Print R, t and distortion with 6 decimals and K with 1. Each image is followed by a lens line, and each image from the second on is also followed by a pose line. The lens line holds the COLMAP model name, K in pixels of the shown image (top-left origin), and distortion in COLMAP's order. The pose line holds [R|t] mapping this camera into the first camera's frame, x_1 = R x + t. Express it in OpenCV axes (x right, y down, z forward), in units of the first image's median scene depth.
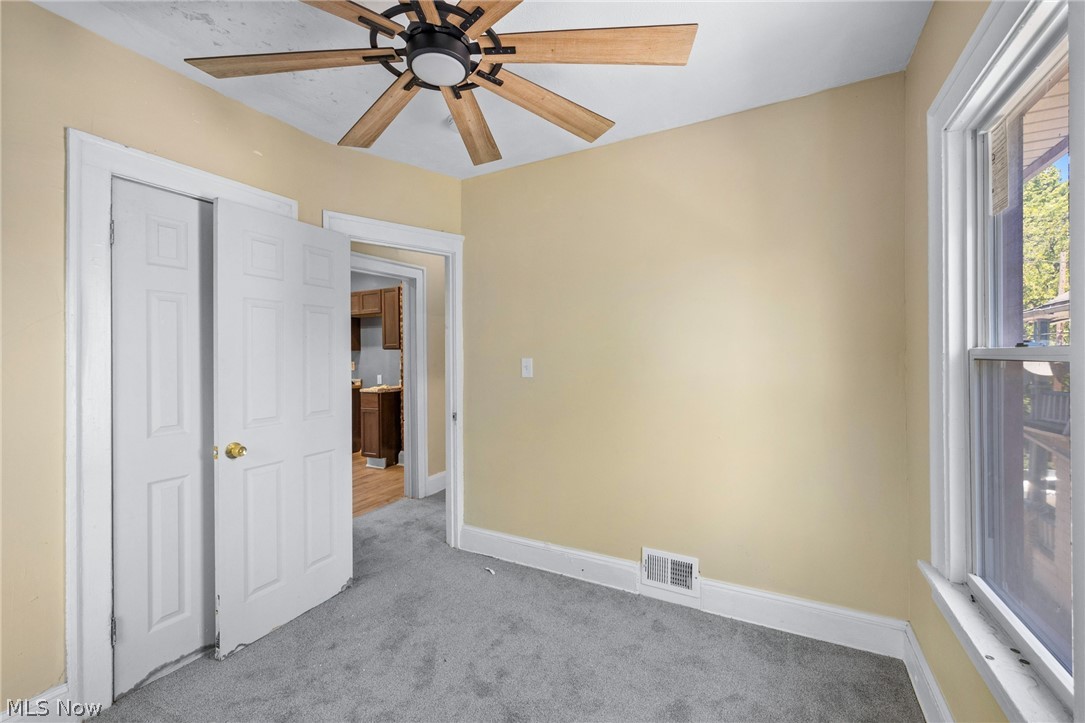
lens RADIAL K [[450.0, 0, 529.8], [0, 450.0, 354.6], [0, 0, 1]] dist [0.000772, 0.000032]
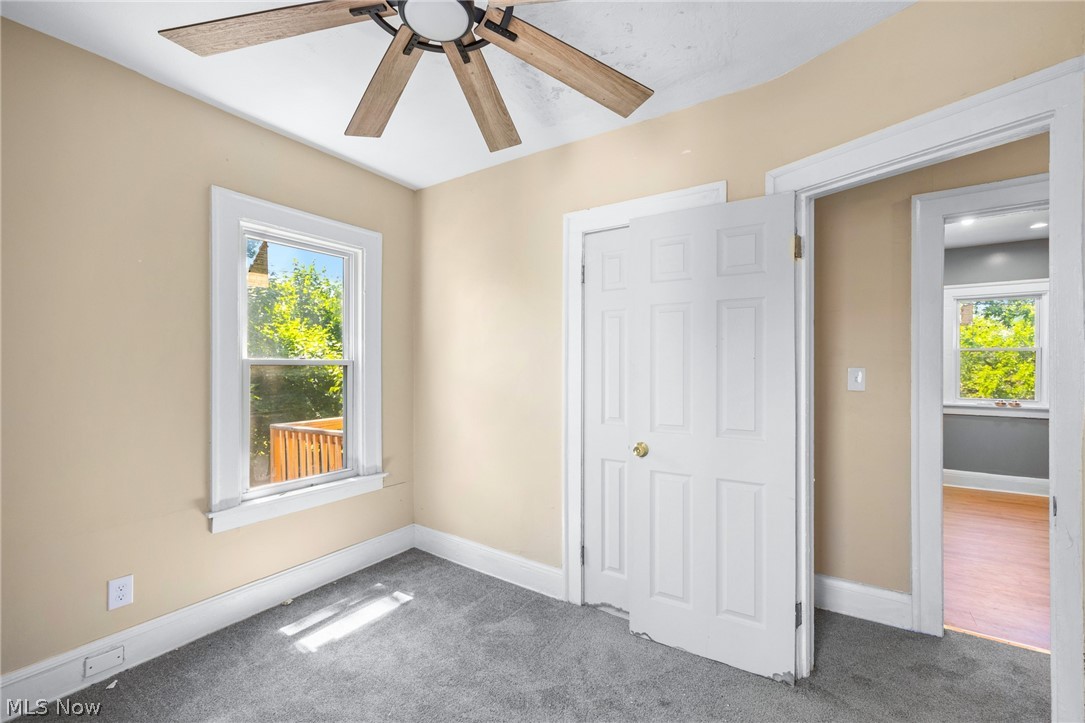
lens RADIAL K [[440.7, 0, 543.9], [0, 440.7, 366.0], [0, 0, 1]] dist [-0.001578, -0.000169]
pose [[-0.064998, 0.008253, -0.997851, 0.394501], [0.001772, 0.999965, 0.008155, 0.005220], [0.997884, -0.001238, -0.065011, 0.817668]]
